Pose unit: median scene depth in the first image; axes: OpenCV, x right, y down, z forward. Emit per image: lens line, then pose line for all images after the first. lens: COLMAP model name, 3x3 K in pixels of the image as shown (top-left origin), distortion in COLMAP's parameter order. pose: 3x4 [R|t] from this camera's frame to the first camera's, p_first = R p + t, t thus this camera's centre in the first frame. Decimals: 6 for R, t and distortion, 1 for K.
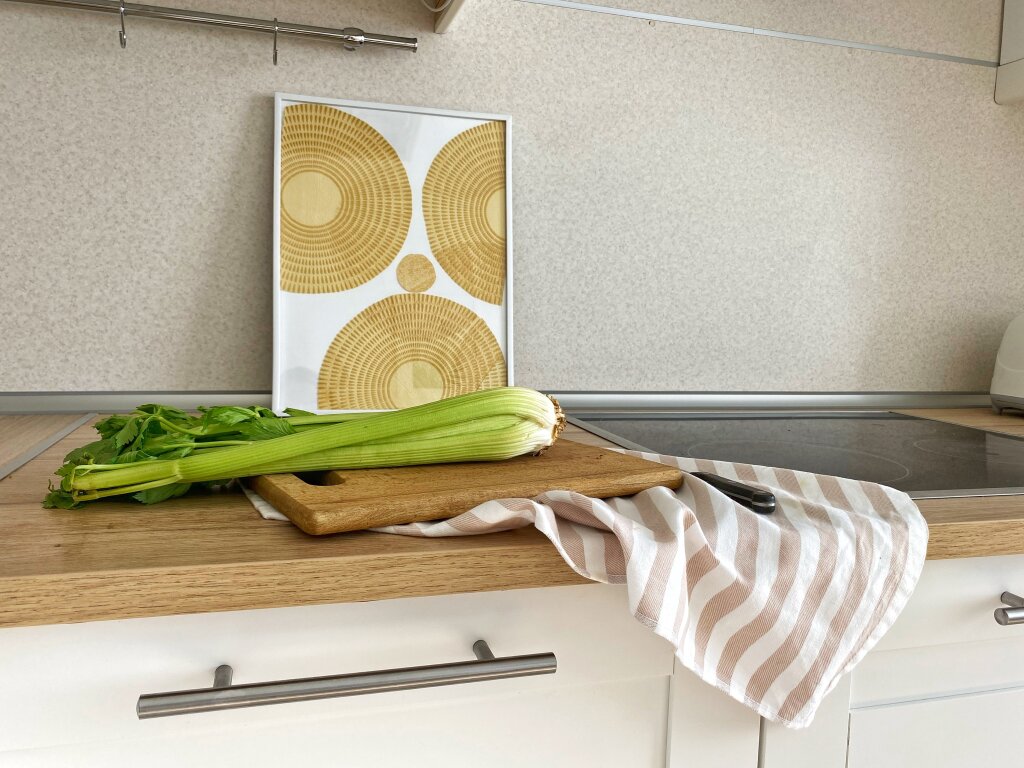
lens RADIAL K [[797.3, 0, 507.5], [0, 797.3, 381.8], [0, 0, 1]] dist [0.031707, -0.040896]
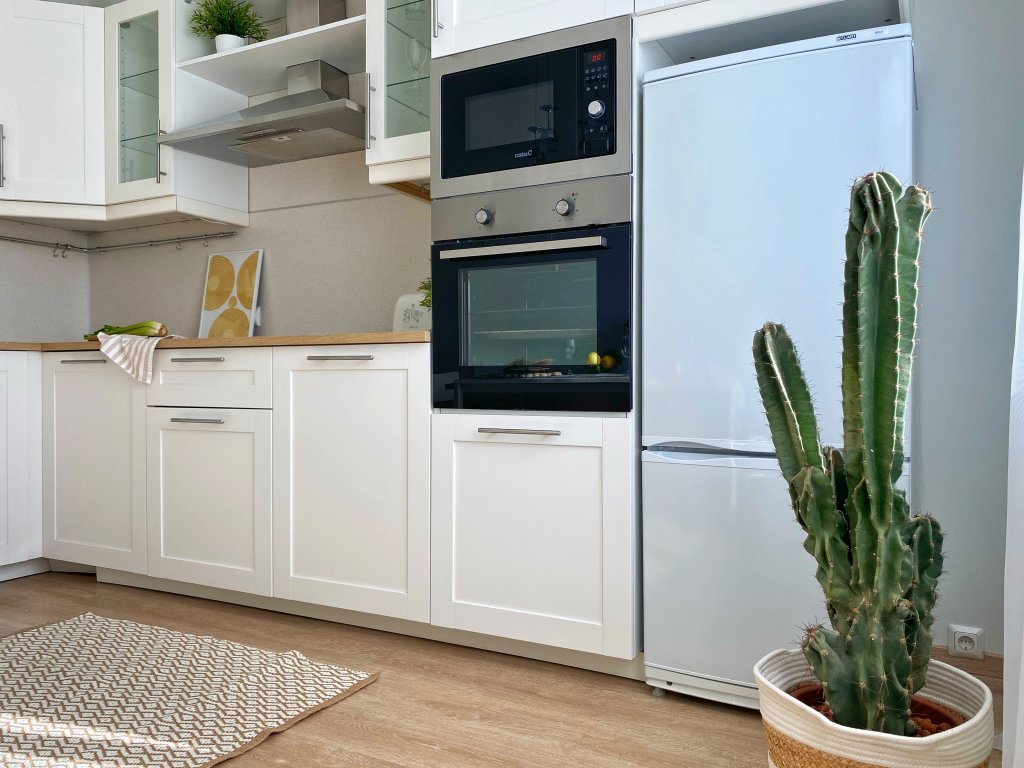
lens RADIAL K [[797.3, 0, 507.5], [0, 797.3, 381.8], [0, 0, 1]] dist [0.031707, -0.040896]
pose [[0.713372, -0.024545, -0.700355, 2.924225], [-0.048735, 0.995229, -0.084520, 0.403038], [0.699088, 0.094427, 0.708773, -0.483741]]
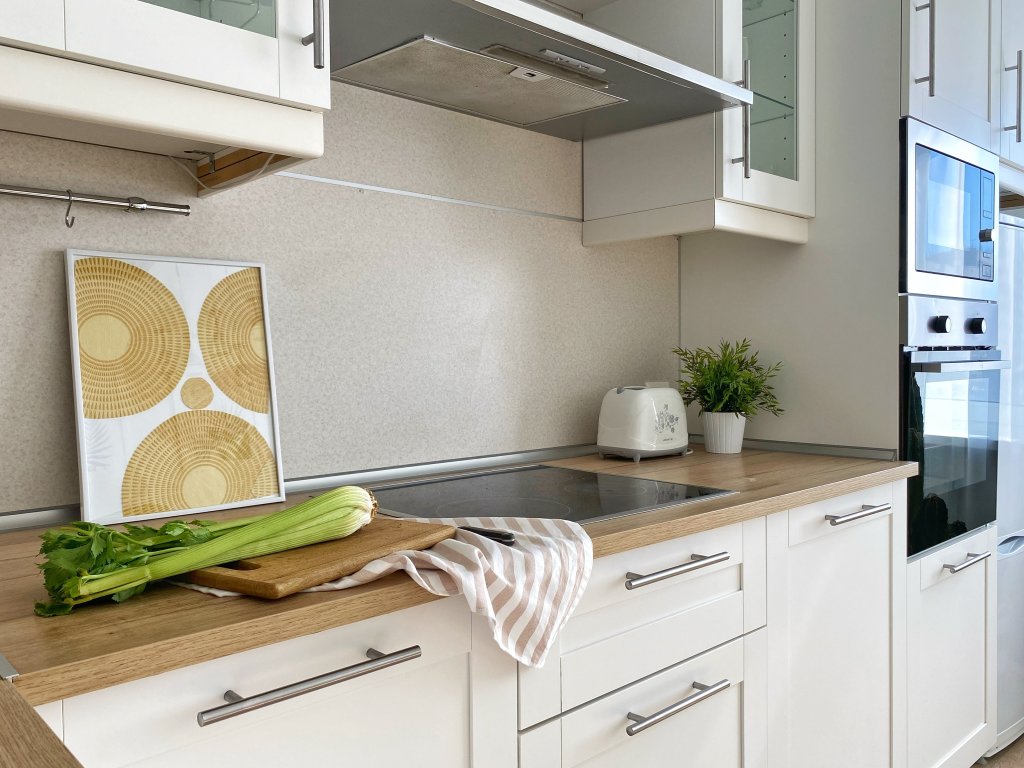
lens RADIAL K [[826.7, 0, 506.3], [0, 826.7, 377.6], [0, 0, 1]] dist [0.099847, -0.167769]
pose [[0.893220, -0.051287, 0.446685, -0.260719], [0.080304, 0.995696, -0.046259, -0.063317], [-0.442391, 0.077190, 0.893494, -0.344896]]
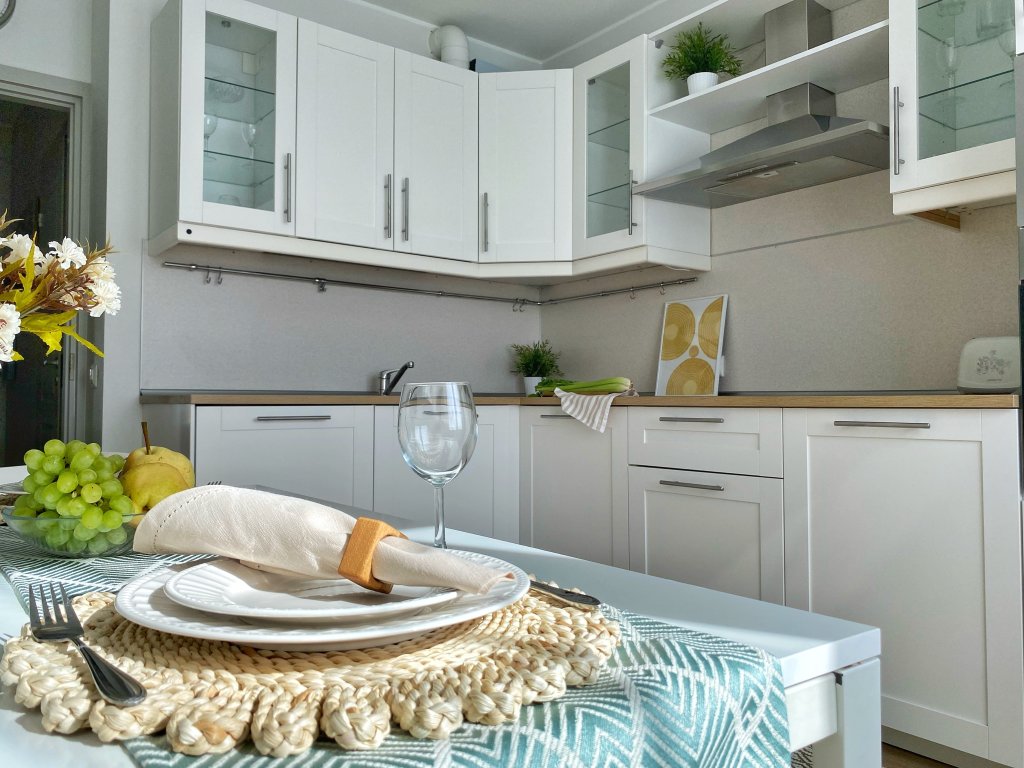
lens RADIAL K [[797.3, 0, 507.5], [0, 797.3, 381.8], [0, 0, 1]] dist [0.031707, -0.040896]
pose [[0.360162, -0.053185, -0.931372, 2.465798], [-0.083454, 0.992534, -0.088949, 0.311364], [0.929149, 0.109763, 0.353035, -0.730935]]
